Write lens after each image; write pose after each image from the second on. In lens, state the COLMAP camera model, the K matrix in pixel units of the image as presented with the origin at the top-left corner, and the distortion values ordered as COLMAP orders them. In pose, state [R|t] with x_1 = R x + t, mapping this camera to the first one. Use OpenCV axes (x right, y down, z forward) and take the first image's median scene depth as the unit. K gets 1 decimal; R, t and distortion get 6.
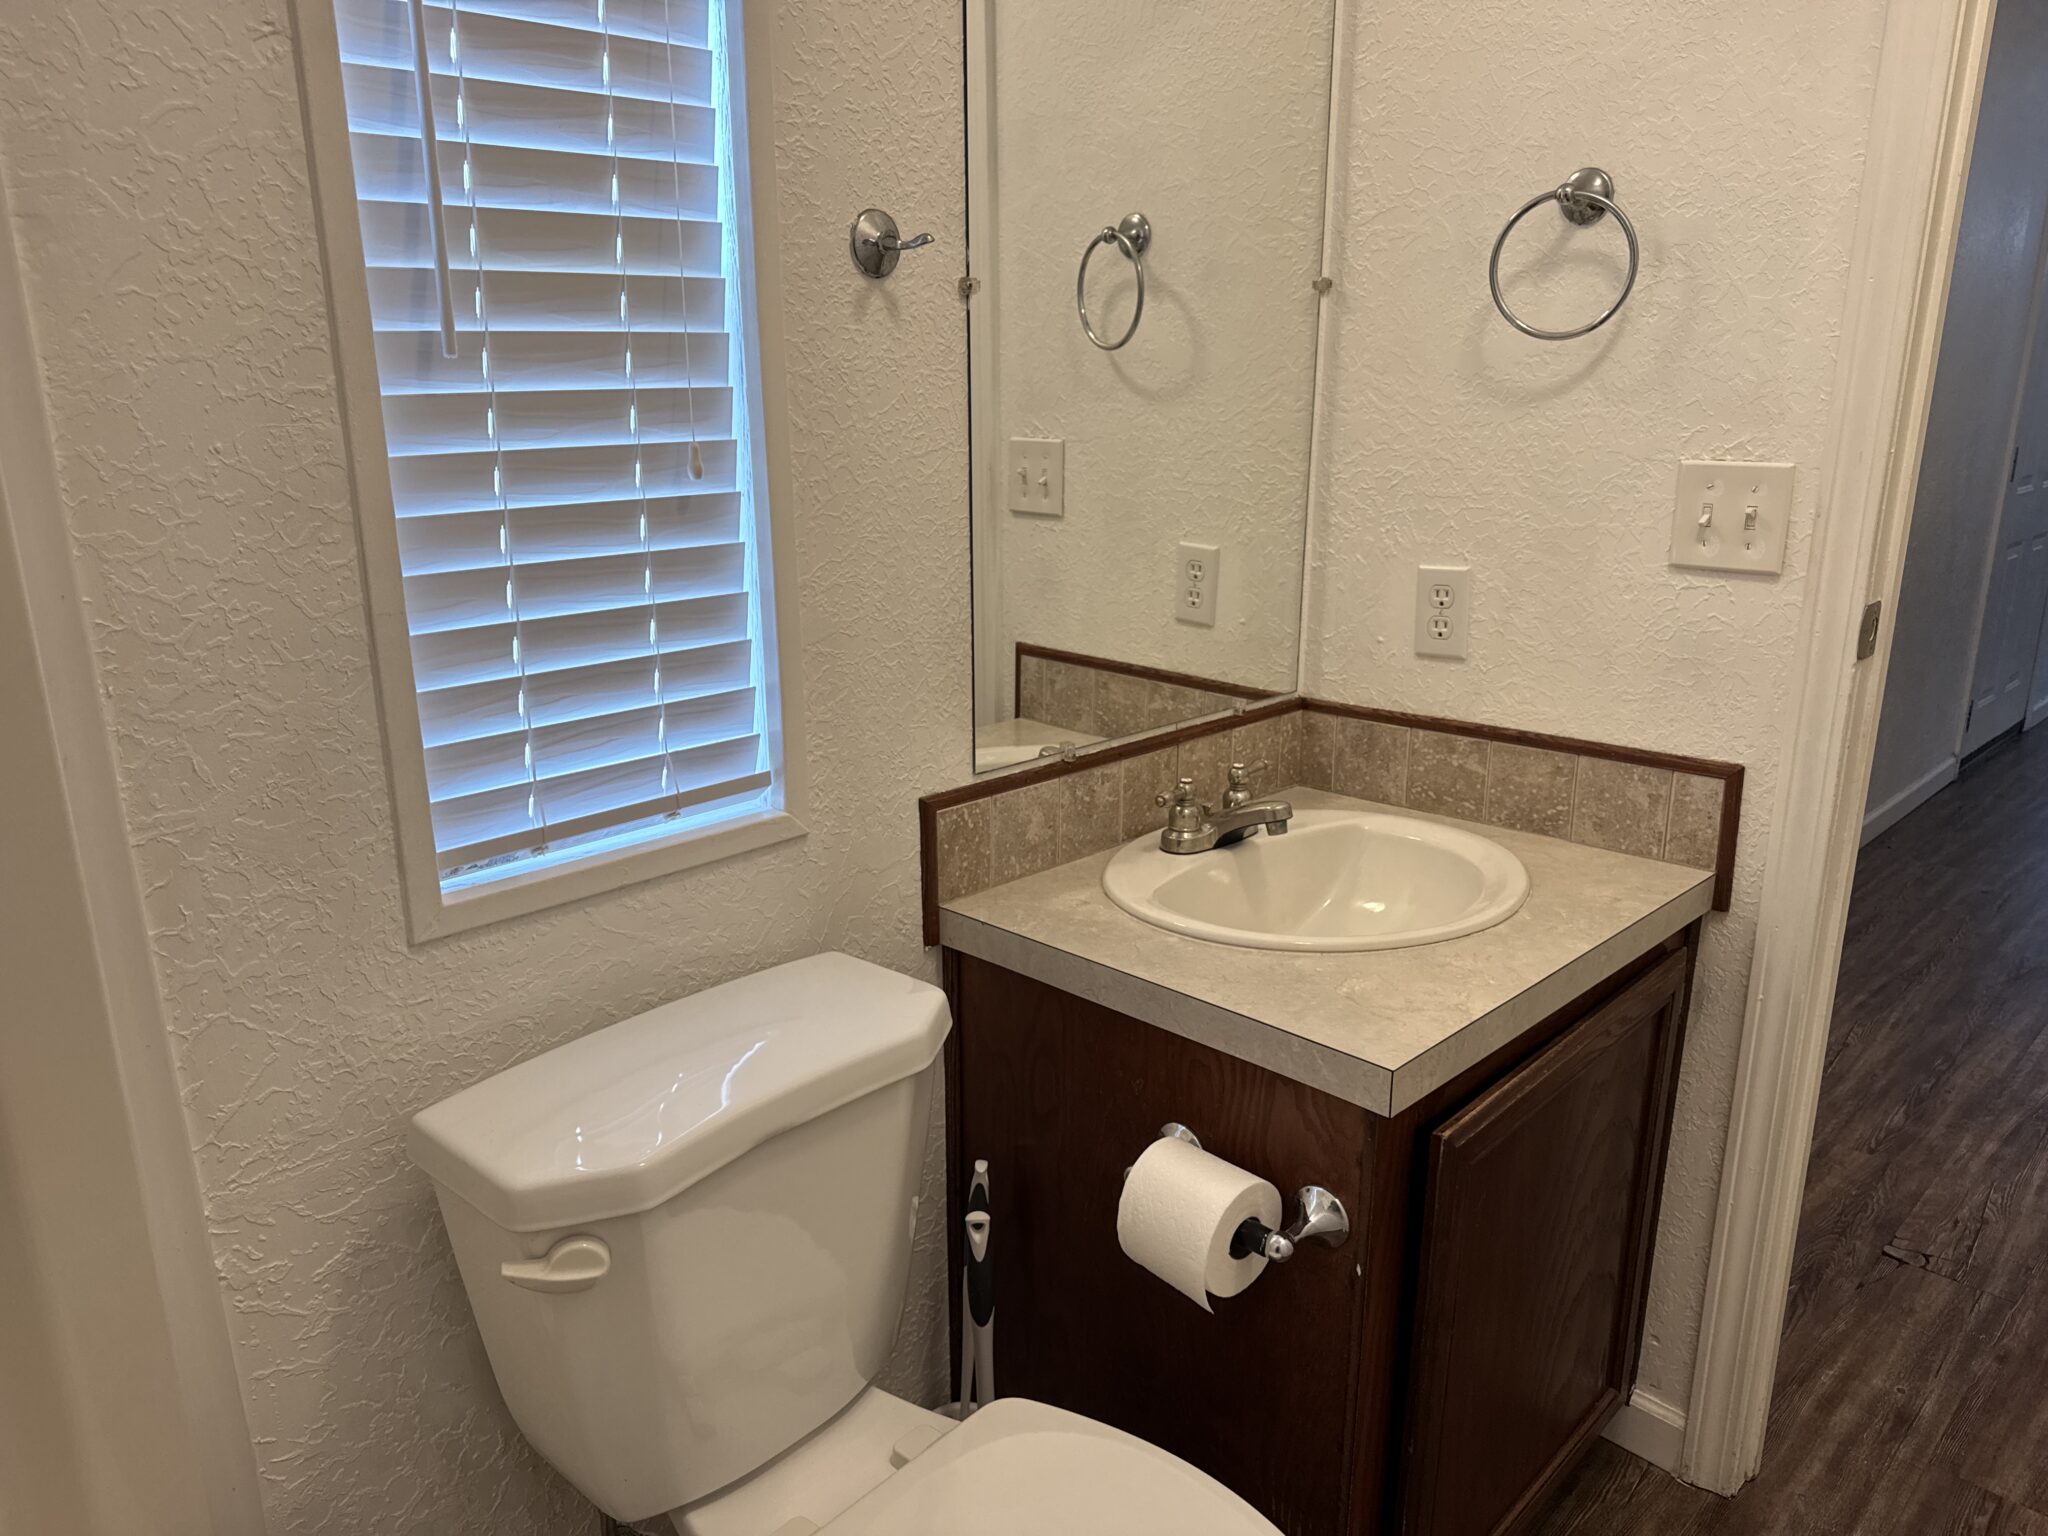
lens RADIAL K [[1508.5, 0, 1024.0], [0, 1508.5, 768.0], [0, 0, 1]] dist [0.075790, -0.000871]
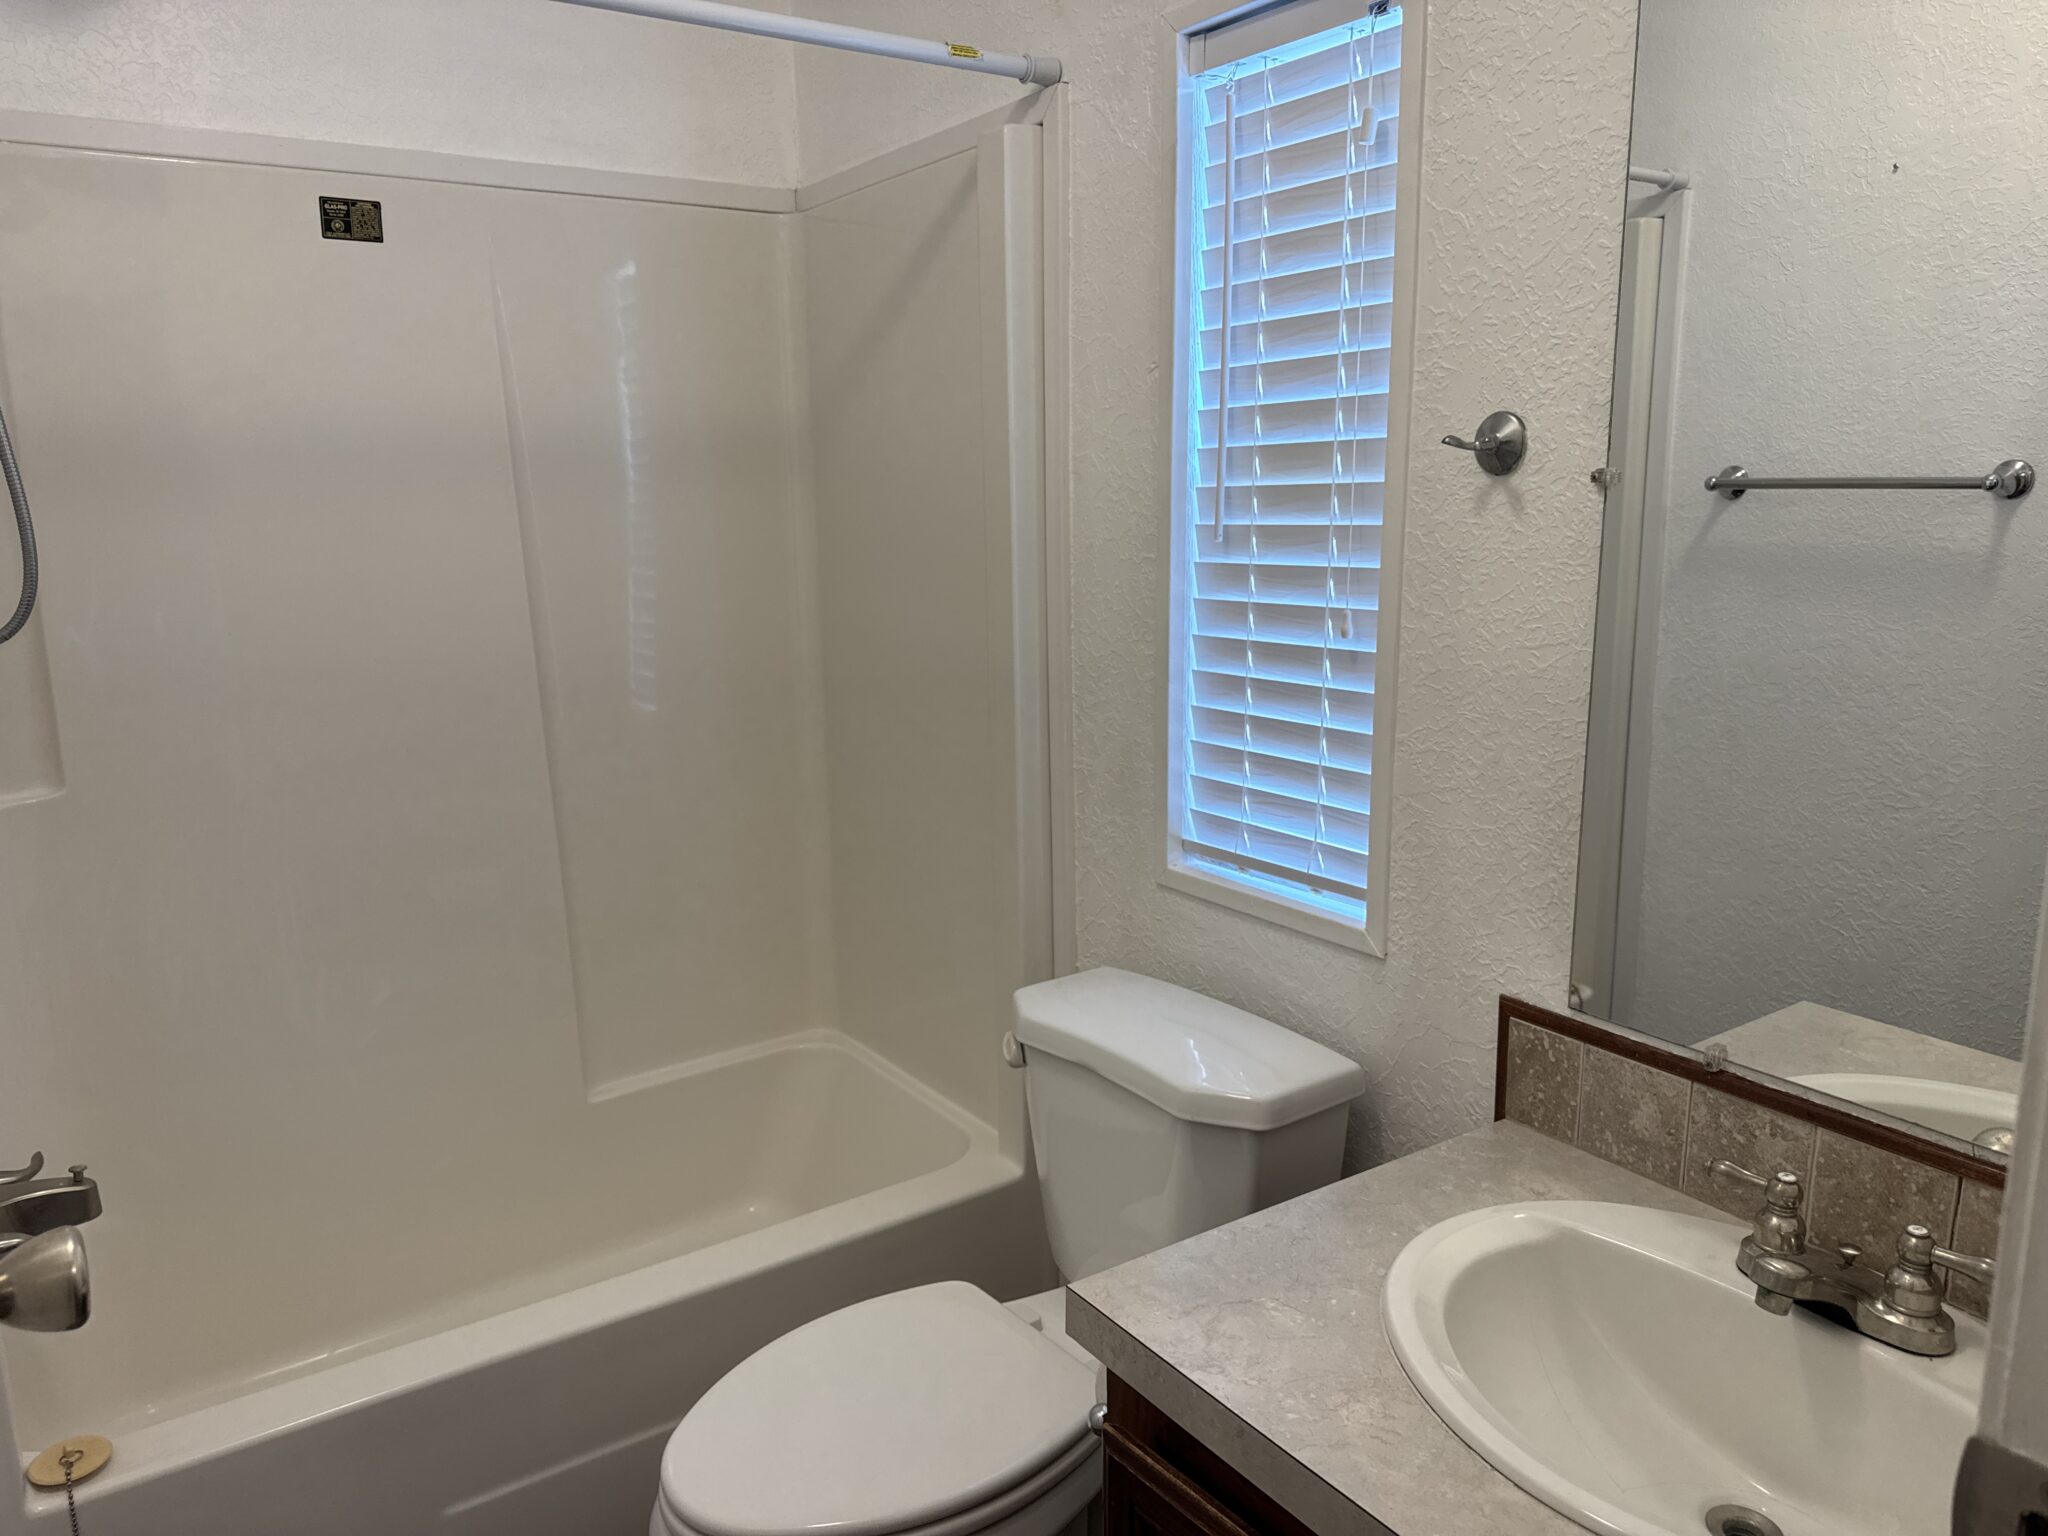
lens RADIAL K [[1420.2, 0, 1024.0], [0, 1420.2, 768.0], [0, 0, 1]] dist [-0.002508, -0.001281]
pose [[-0.205141, 0.182430, -0.961580, 0.916491], [-0.254981, 0.938586, 0.232465, -0.271748], [0.944935, 0.292873, -0.146026, 0.876595]]
